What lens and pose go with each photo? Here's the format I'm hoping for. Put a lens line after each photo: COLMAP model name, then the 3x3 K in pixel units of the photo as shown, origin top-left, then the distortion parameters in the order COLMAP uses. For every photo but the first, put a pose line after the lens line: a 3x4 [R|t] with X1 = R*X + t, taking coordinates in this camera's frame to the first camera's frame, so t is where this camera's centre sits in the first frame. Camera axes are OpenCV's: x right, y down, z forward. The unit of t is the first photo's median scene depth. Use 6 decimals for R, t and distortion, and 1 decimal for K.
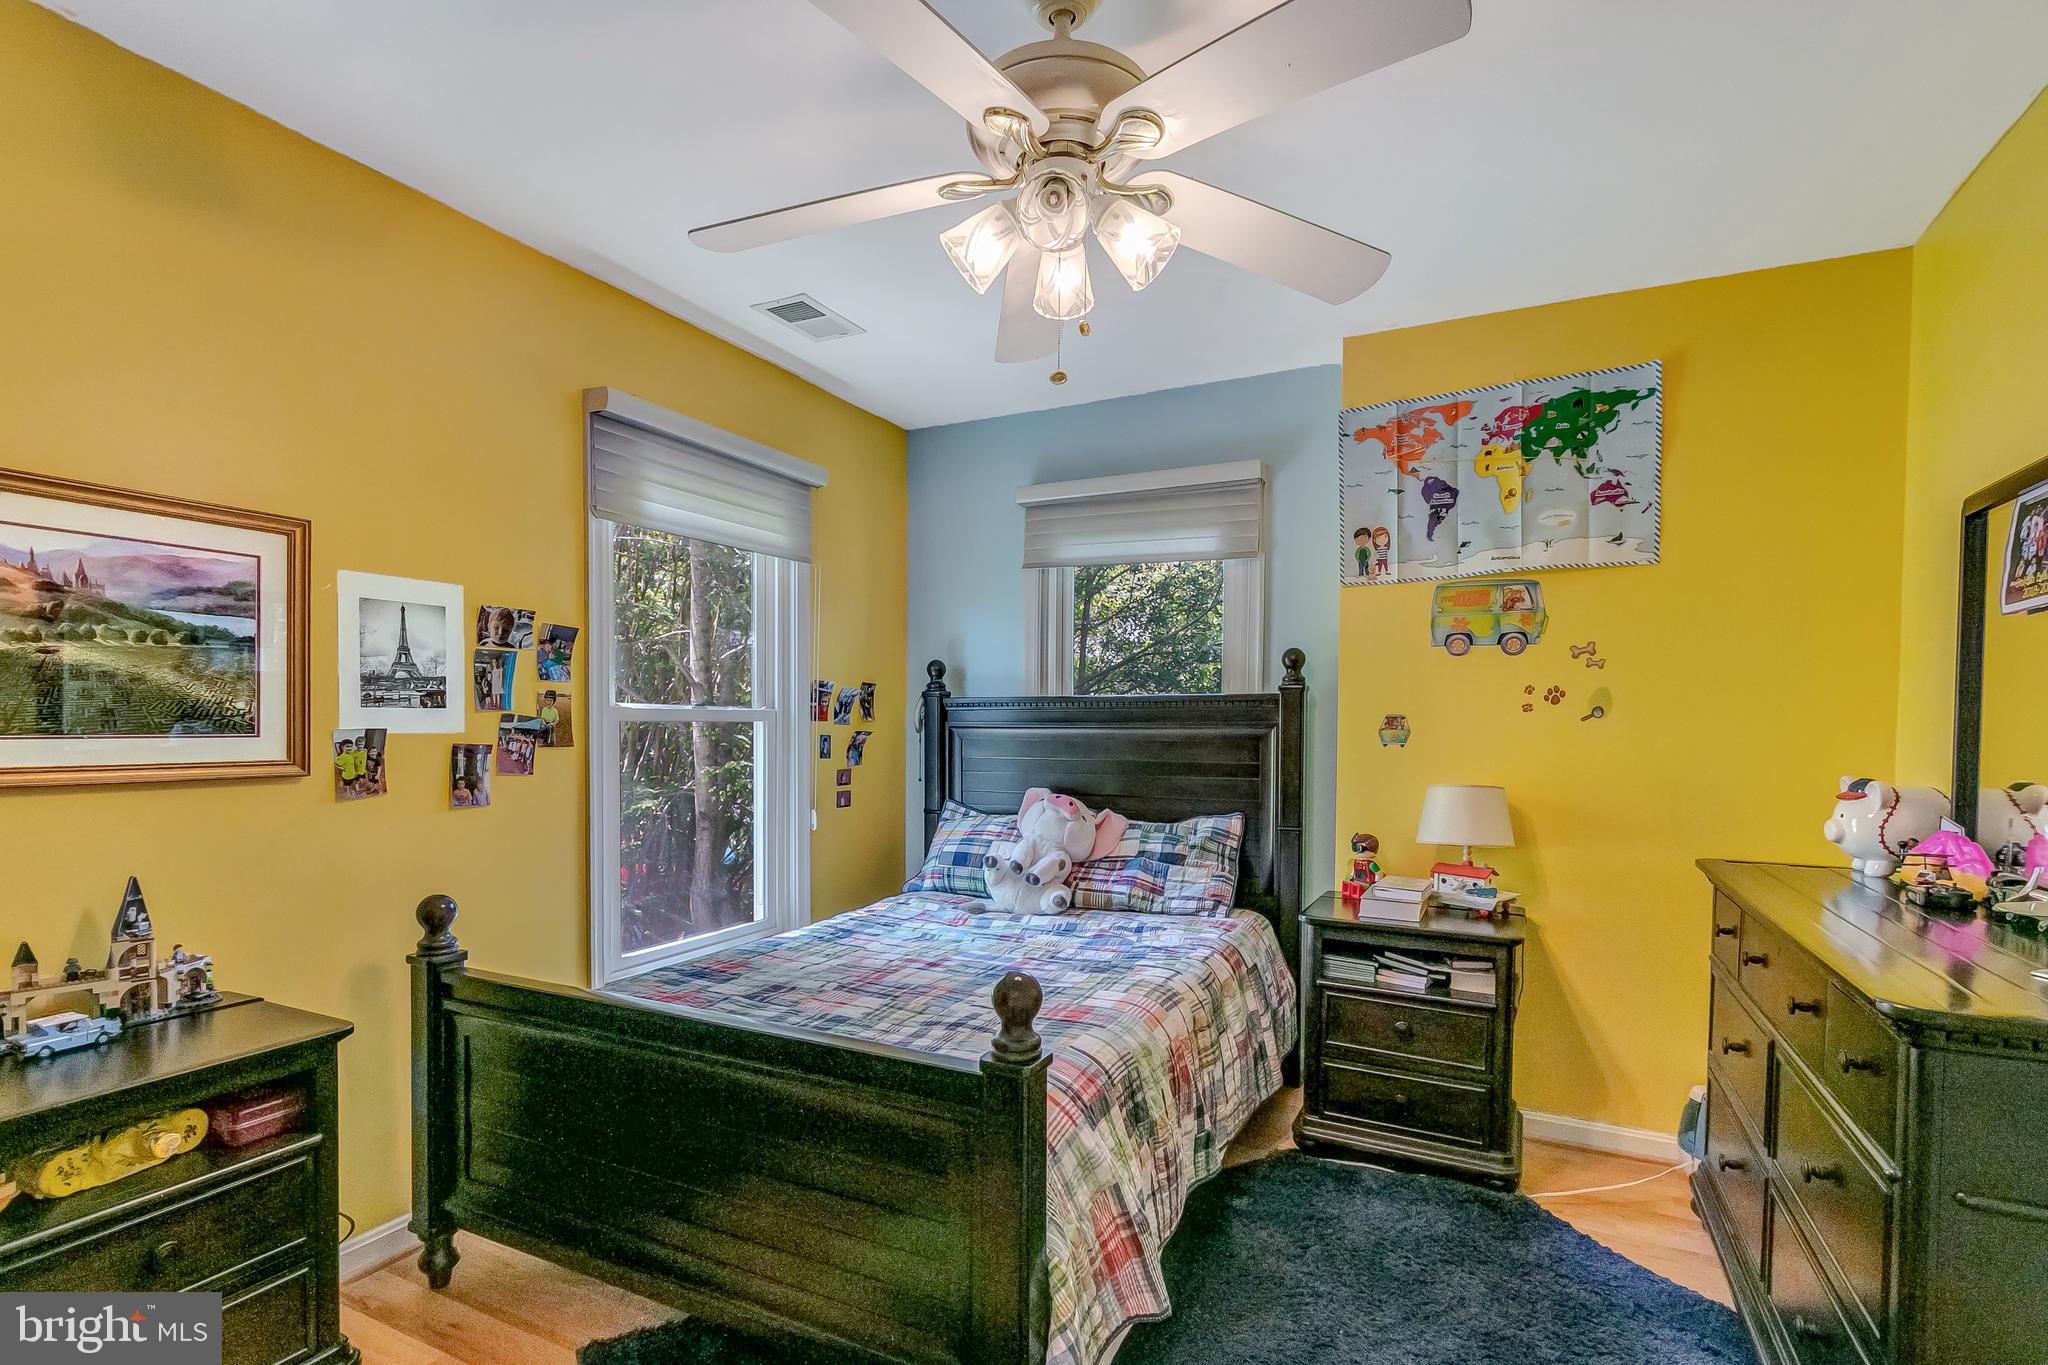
lens RADIAL K [[947.8, 0, 1010.7], [0, 947.8, 749.1], [0, 0, 1]] dist [0.001076, -0.000980]
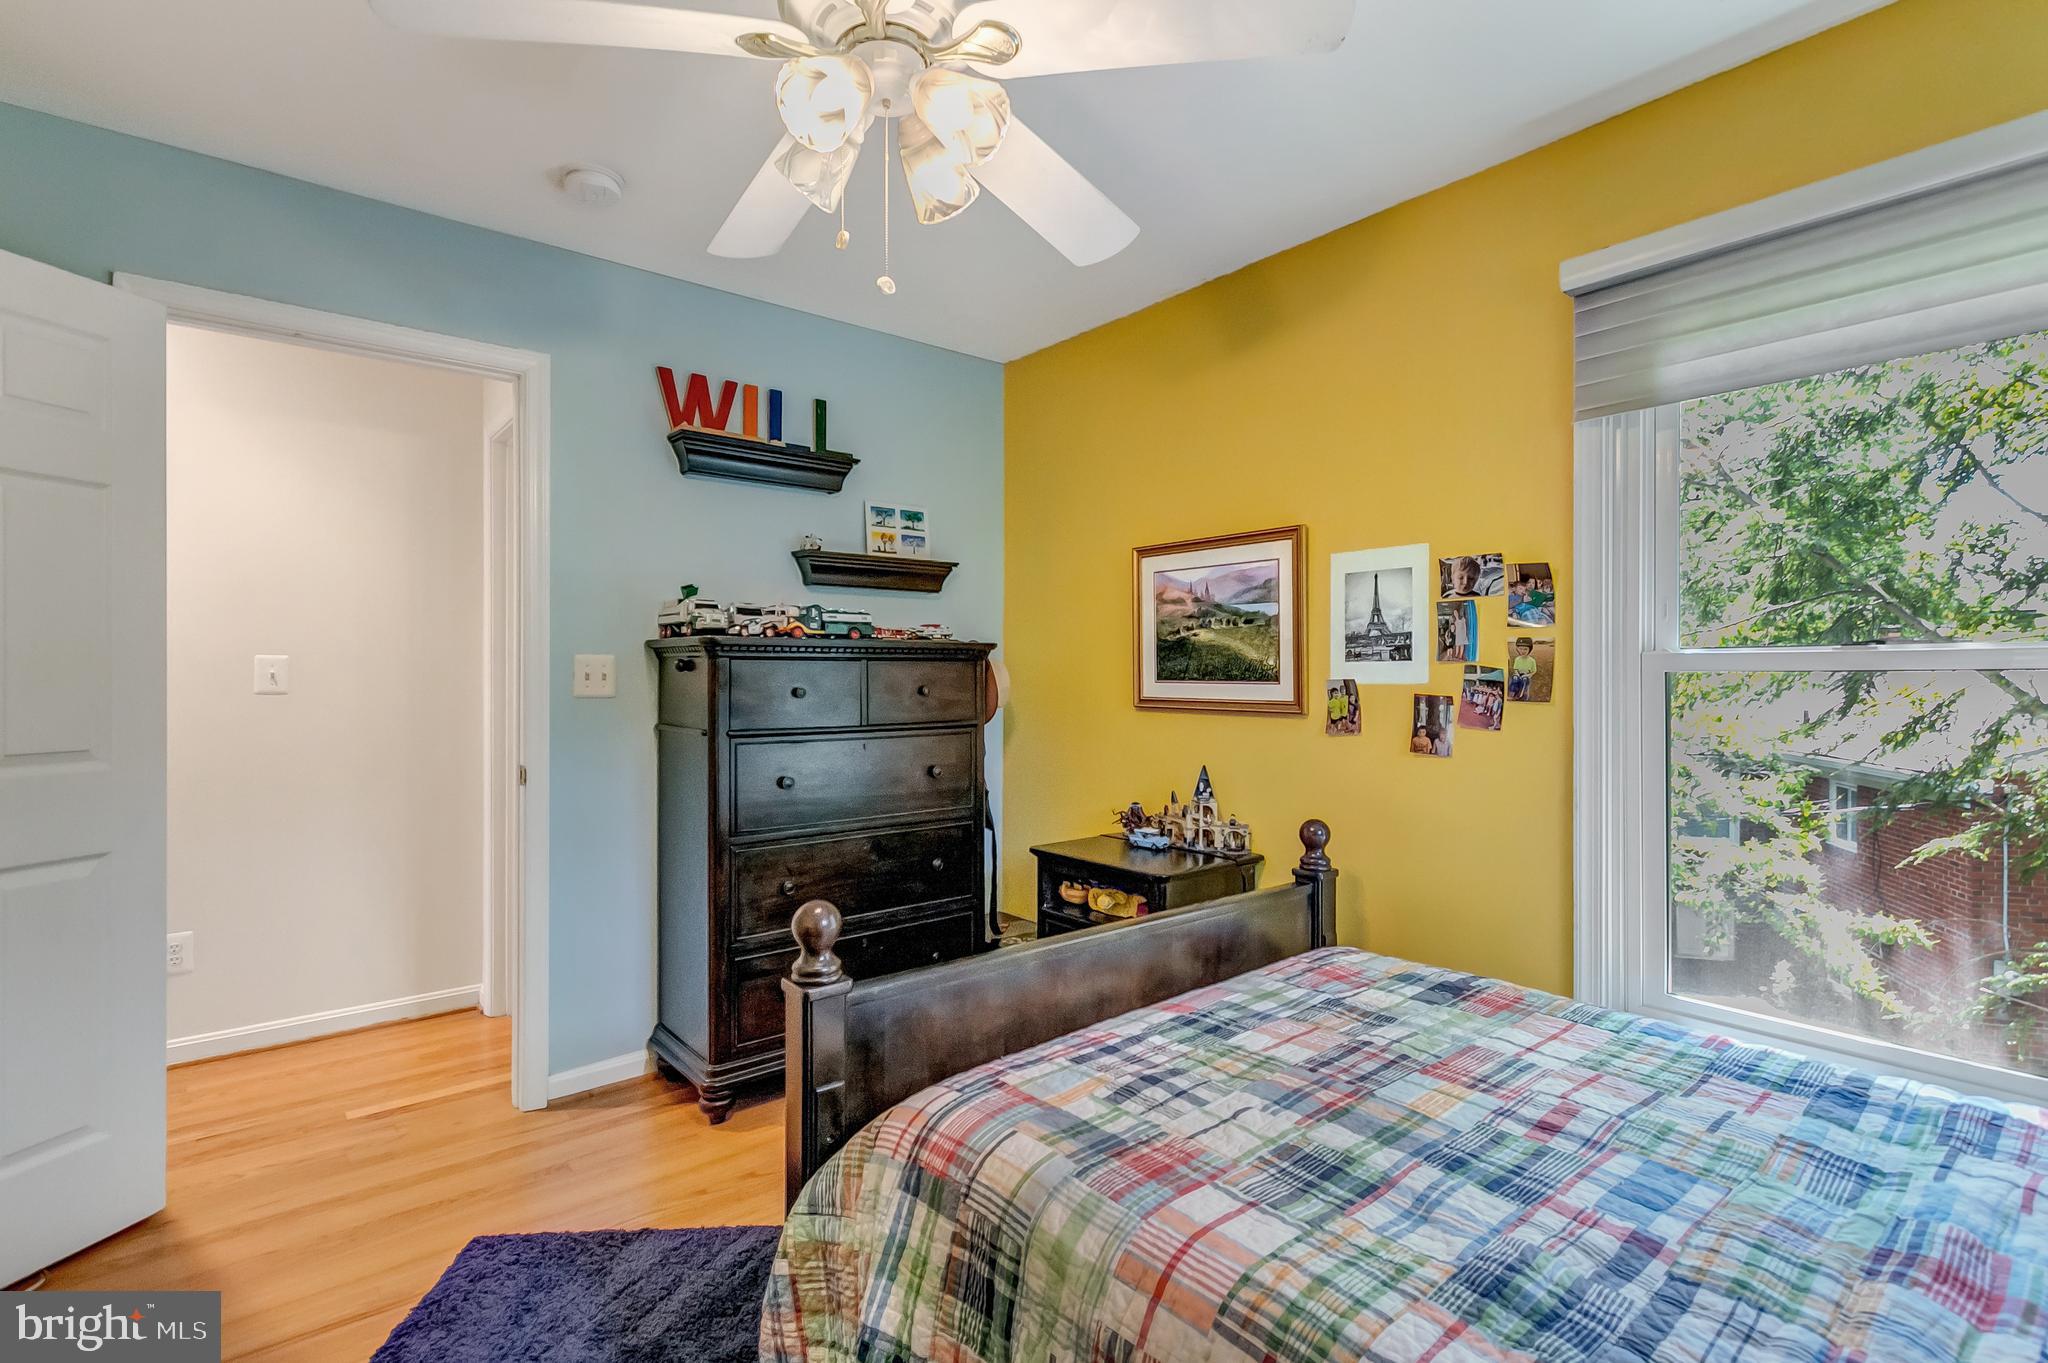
lens RADIAL K [[947.8, 0, 1023.8], [0, 947.8, 671.5], [0, 0, 1]] dist [0.001076, -0.000980]
pose [[-0.388225, -0.004084, -0.921555, 0.581017], [-0.024987, 0.999669, 0.006096, -0.027003], [0.921226, 0.025393, -0.388199, 1.034190]]
